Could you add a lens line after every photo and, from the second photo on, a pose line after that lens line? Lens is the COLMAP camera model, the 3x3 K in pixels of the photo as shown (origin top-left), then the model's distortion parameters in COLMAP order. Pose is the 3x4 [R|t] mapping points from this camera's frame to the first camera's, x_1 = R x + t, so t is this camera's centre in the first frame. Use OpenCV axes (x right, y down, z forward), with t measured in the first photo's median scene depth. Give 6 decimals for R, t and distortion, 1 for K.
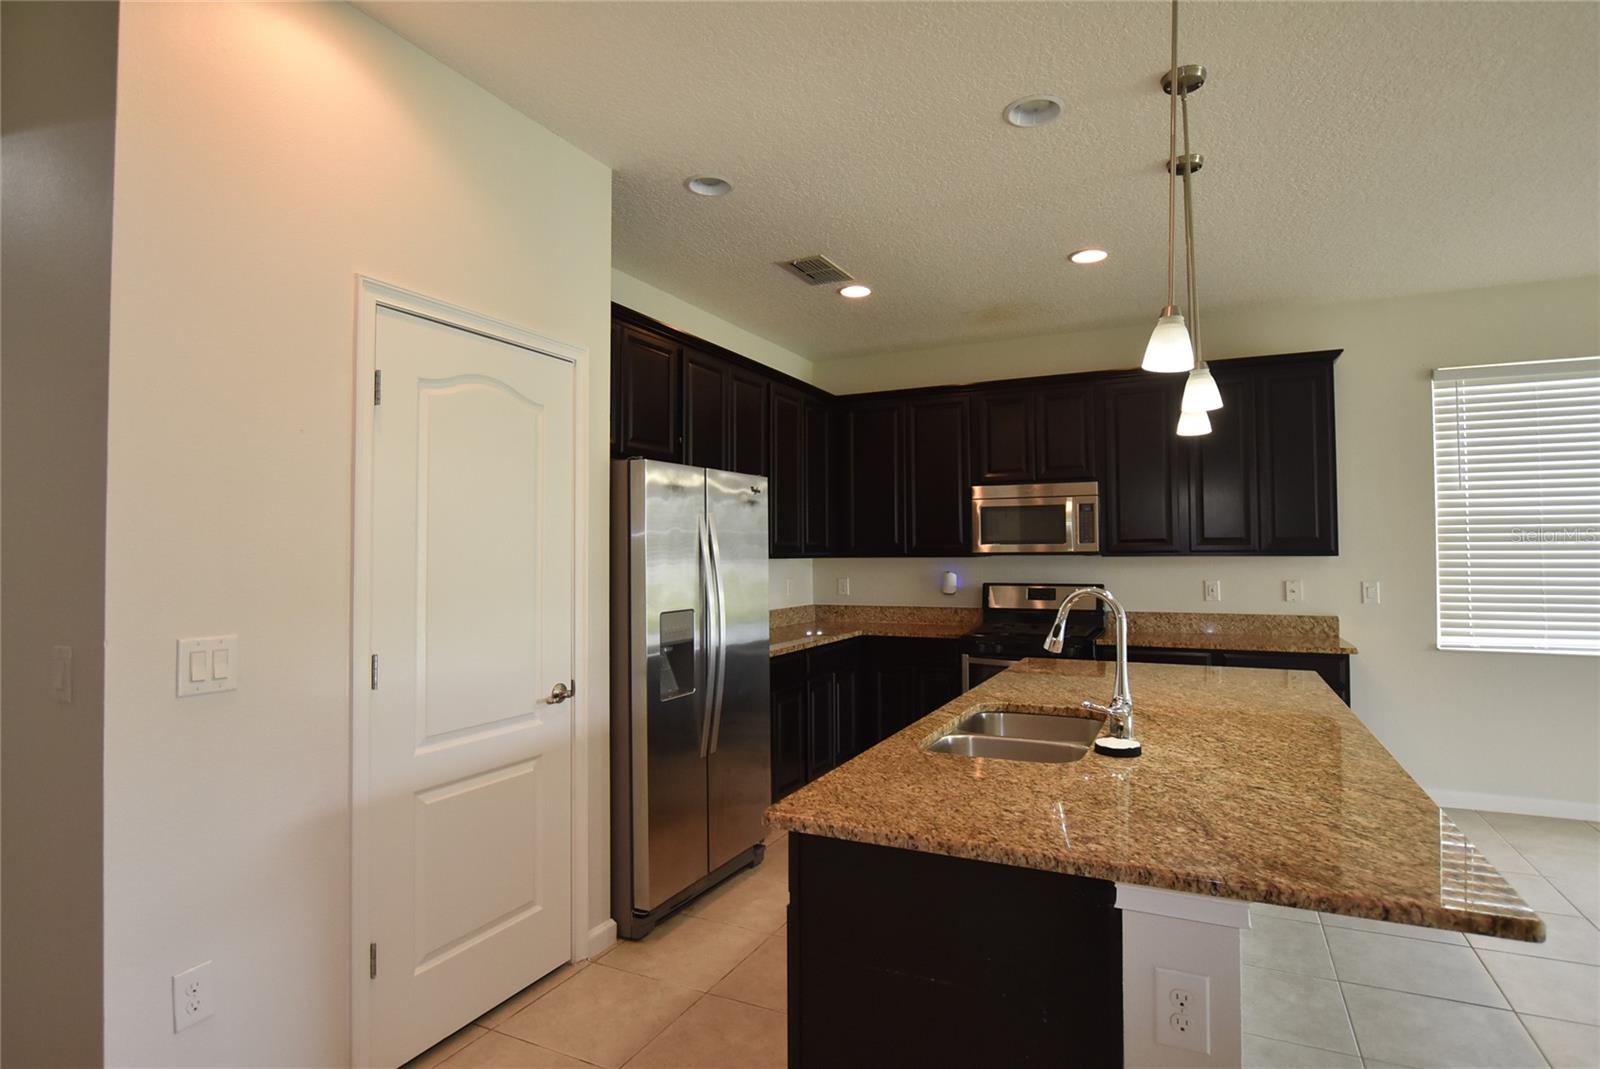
lens RADIAL K [[839.3, 0, 799.5], [0, 839.3, 531.9], [0, 0, 1]] dist [-0.019724, 0.001295]
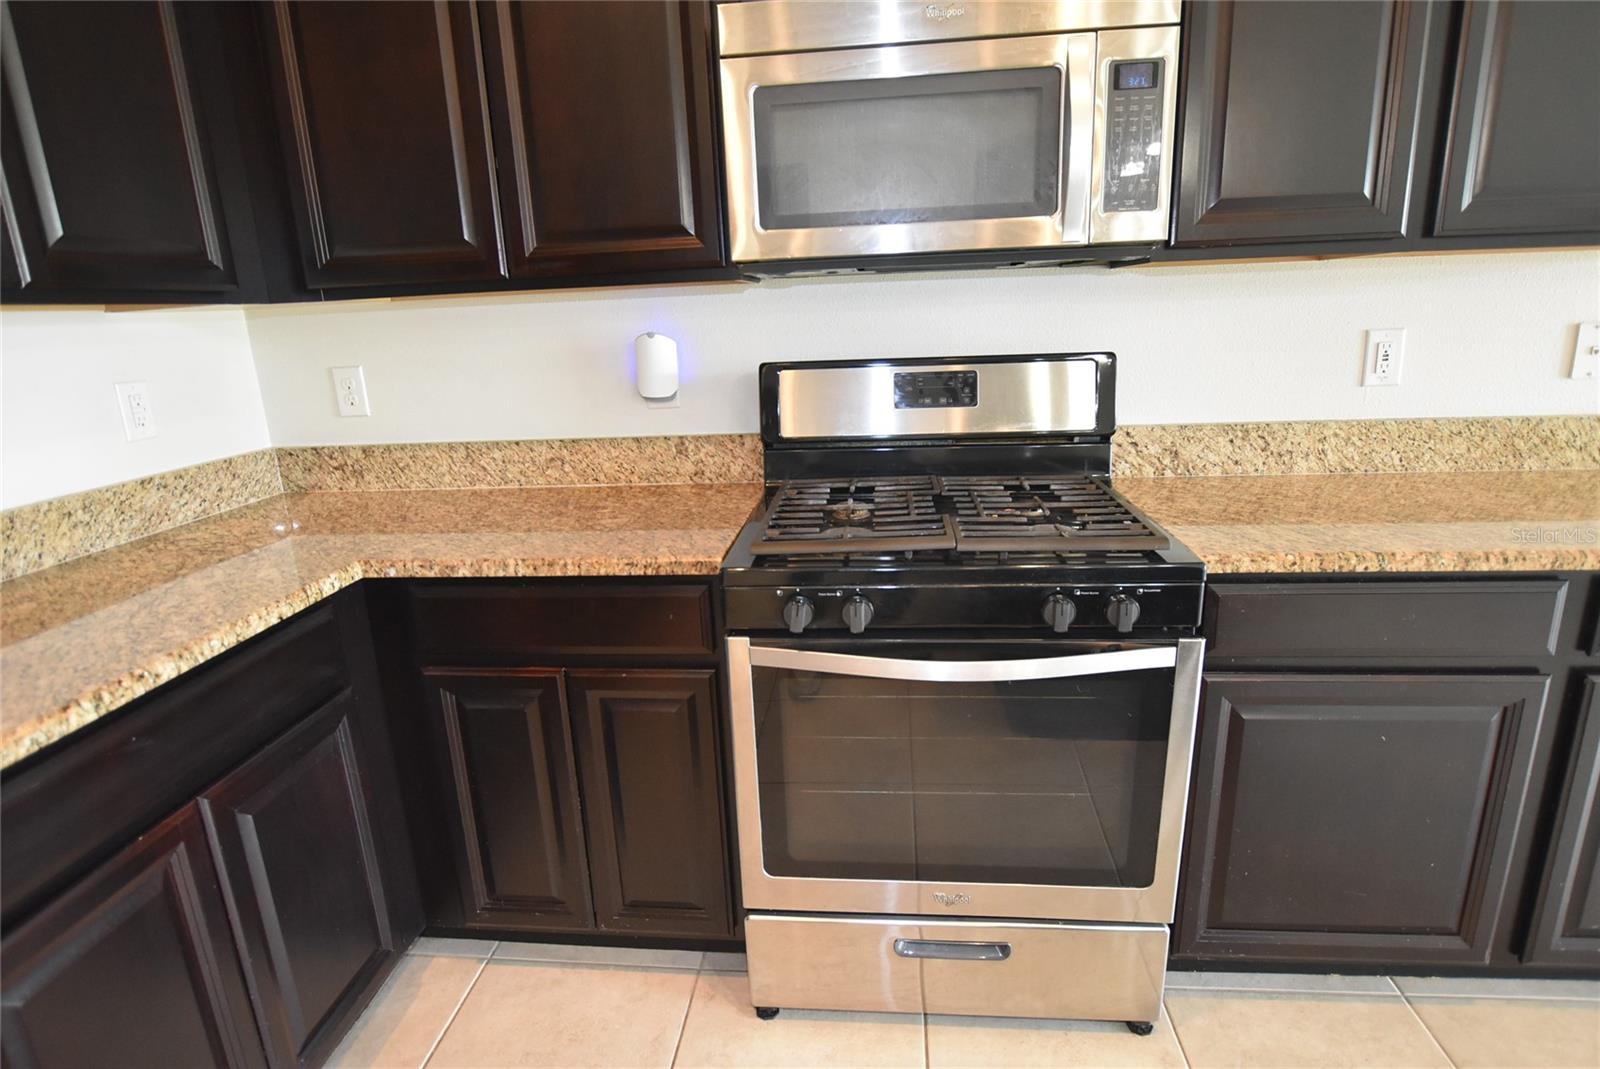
lens RADIAL K [[839.3, 0, 799.5], [0, 839.3, 531.9], [0, 0, 1]] dist [-0.019724, 0.001295]
pose [[0.938382, -0.120481, 0.323918, 0.122467], [0.025982, 0.959208, 0.281506, 0.033155], [-0.344621, -0.255744, 0.903234, 0.700326]]
